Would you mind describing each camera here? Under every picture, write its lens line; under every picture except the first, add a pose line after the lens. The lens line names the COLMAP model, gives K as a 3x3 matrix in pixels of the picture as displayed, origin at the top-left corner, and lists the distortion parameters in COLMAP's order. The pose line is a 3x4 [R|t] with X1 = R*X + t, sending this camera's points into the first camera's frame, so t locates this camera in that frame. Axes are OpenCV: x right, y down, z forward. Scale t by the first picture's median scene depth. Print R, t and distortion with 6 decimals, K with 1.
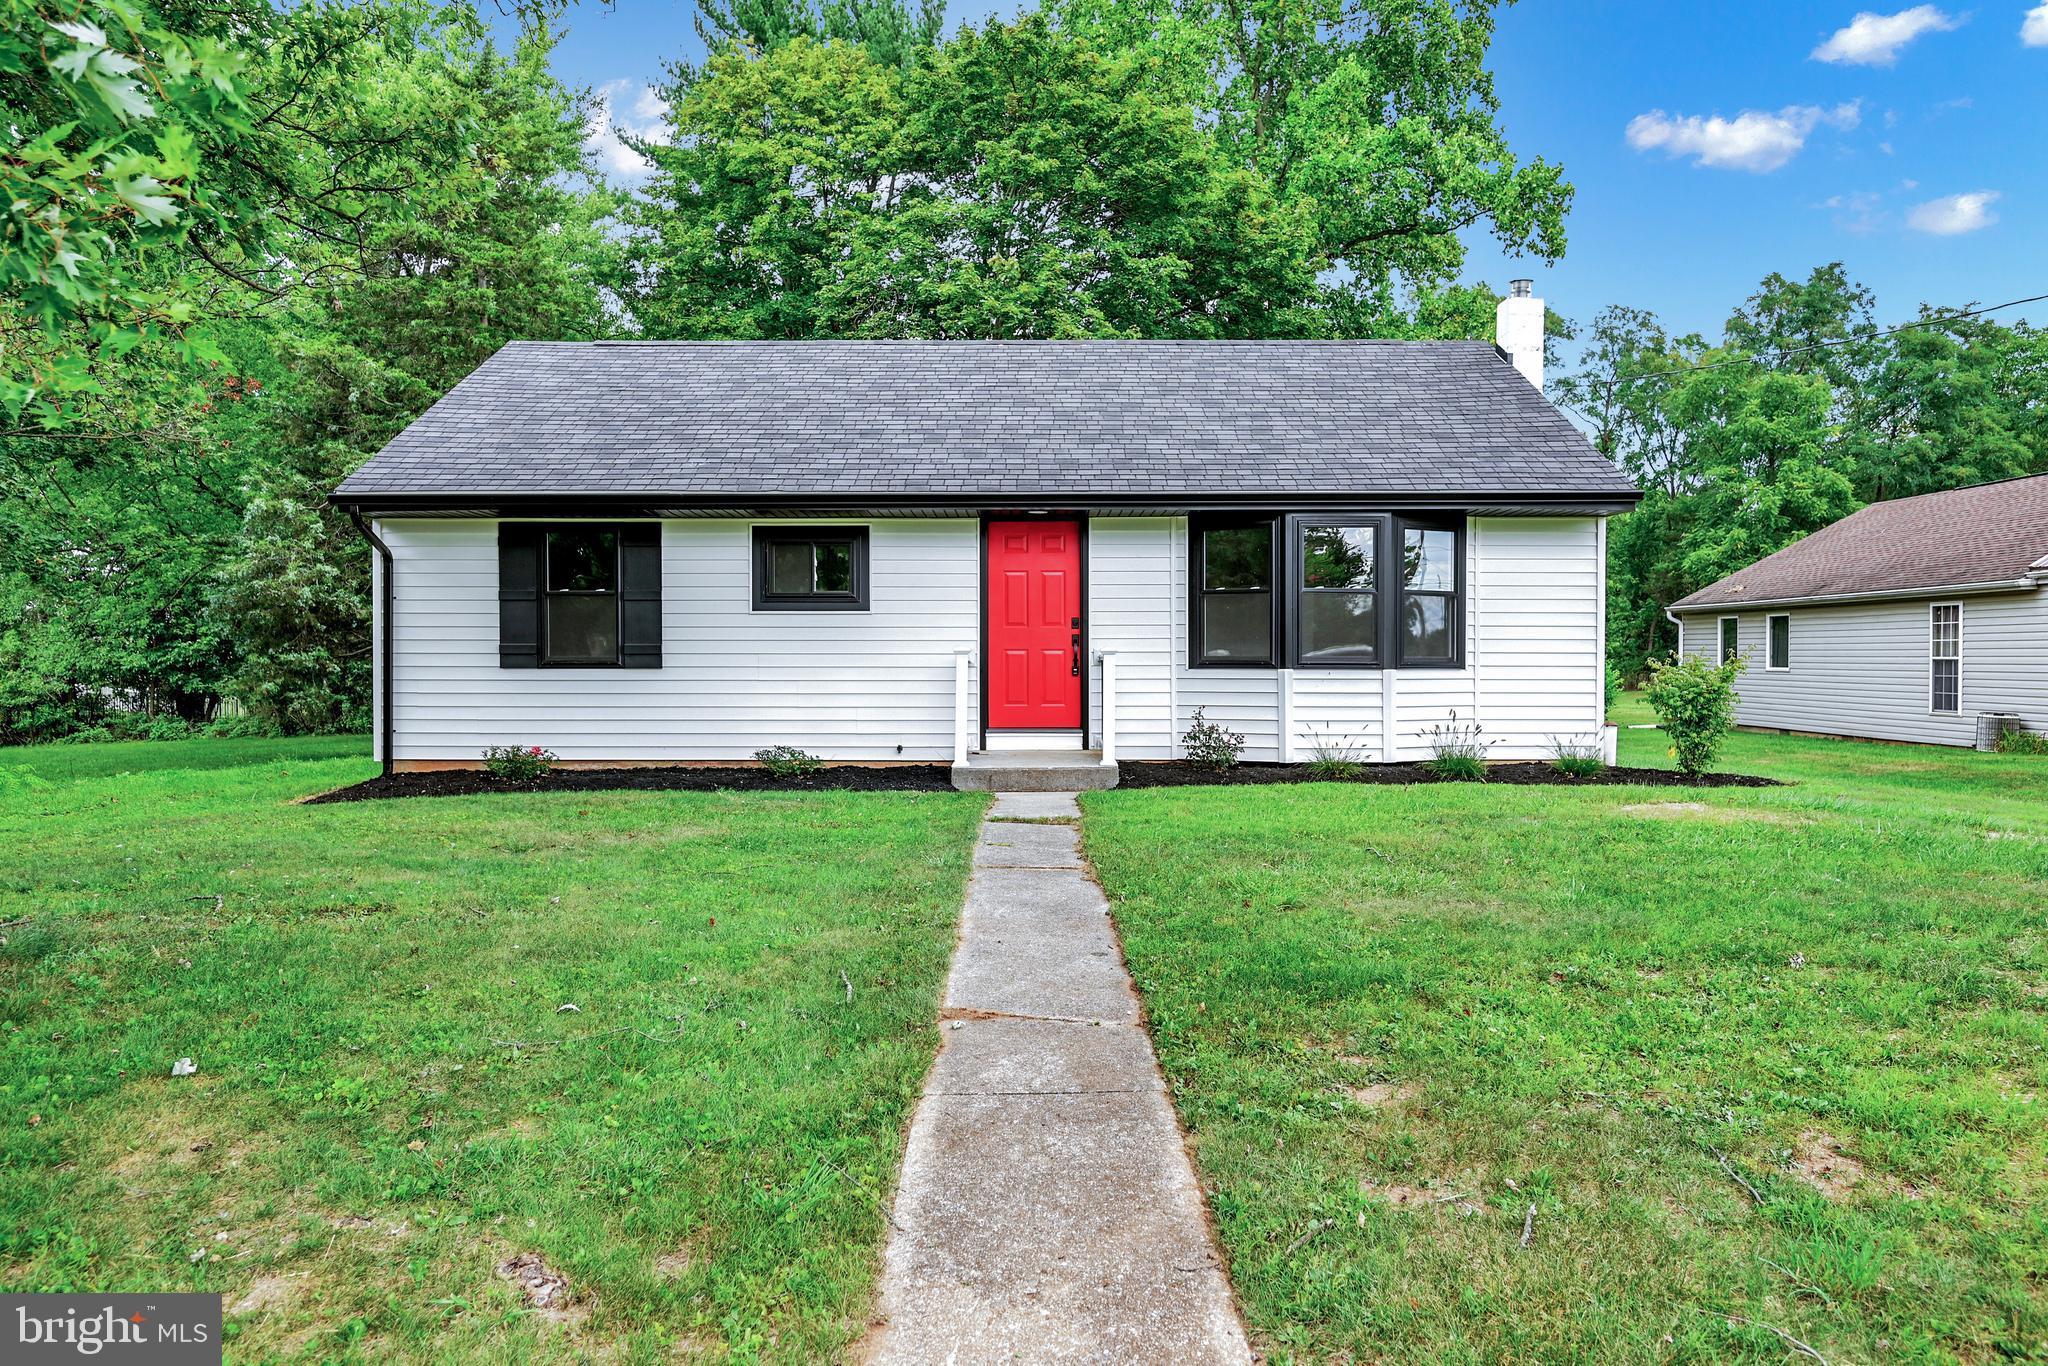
lens RADIAL K [[1382.0, 0, 1023.9], [0, 1382.0, 648.3], [0, 0, 1]] dist [0.001446, 0.001276]
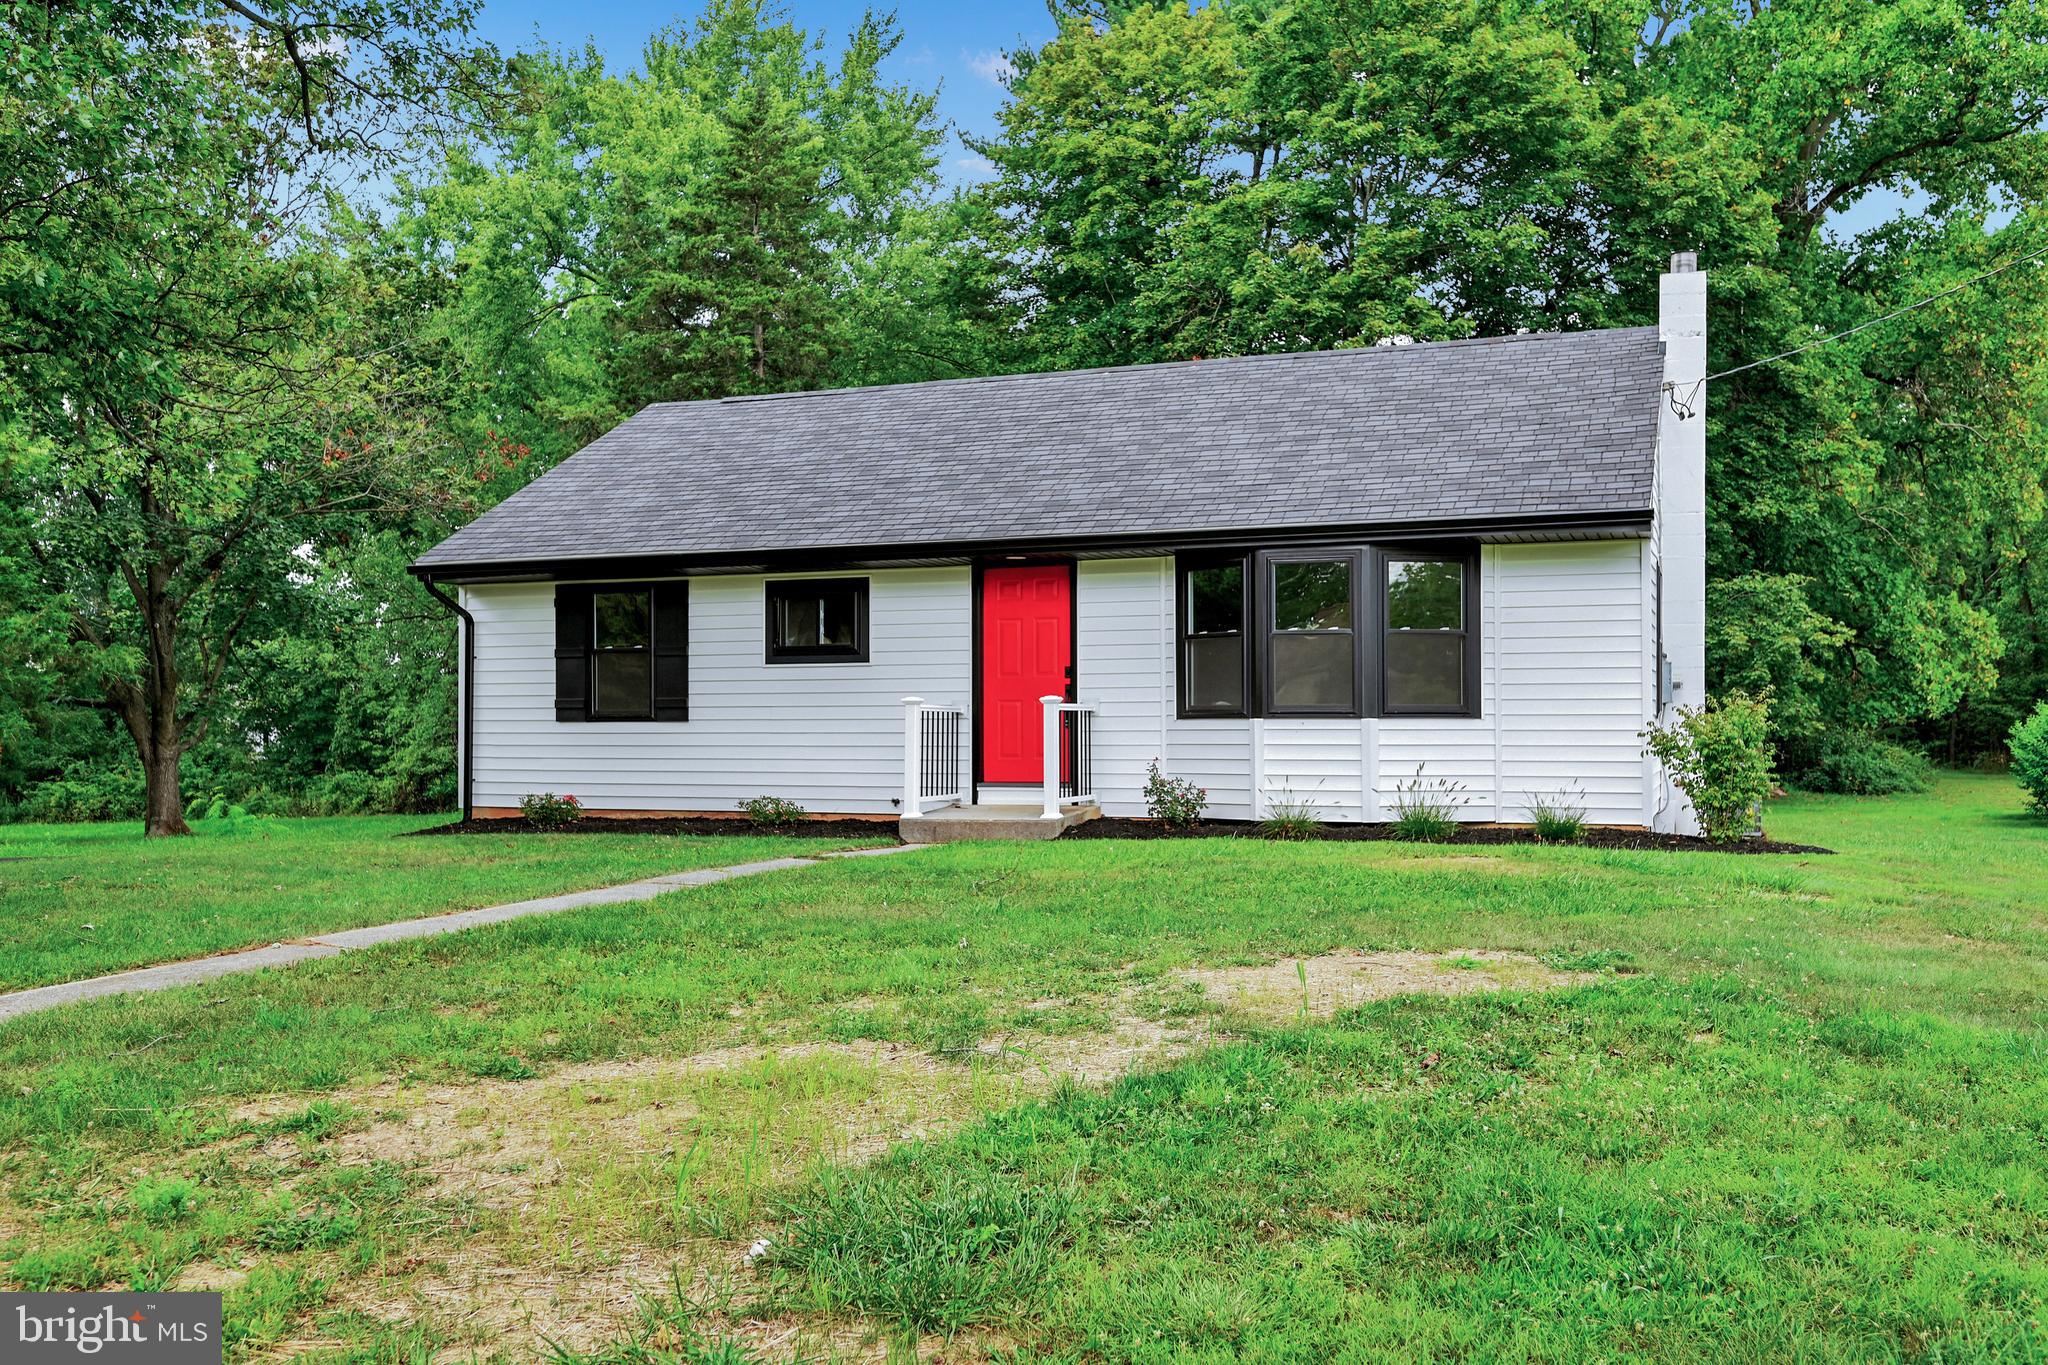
lens RADIAL K [[1758.7, 0, 1024.0], [0, 1758.7, 682.5], [0, 0, 1]] dist [-0.047730, 0.110257]
pose [[0.937984, -0.011594, -0.346485, 0.429119], [0.004832, 0.999781, -0.020374, 0.013311], [0.346646, 0.017436, 0.937834, -0.145002]]
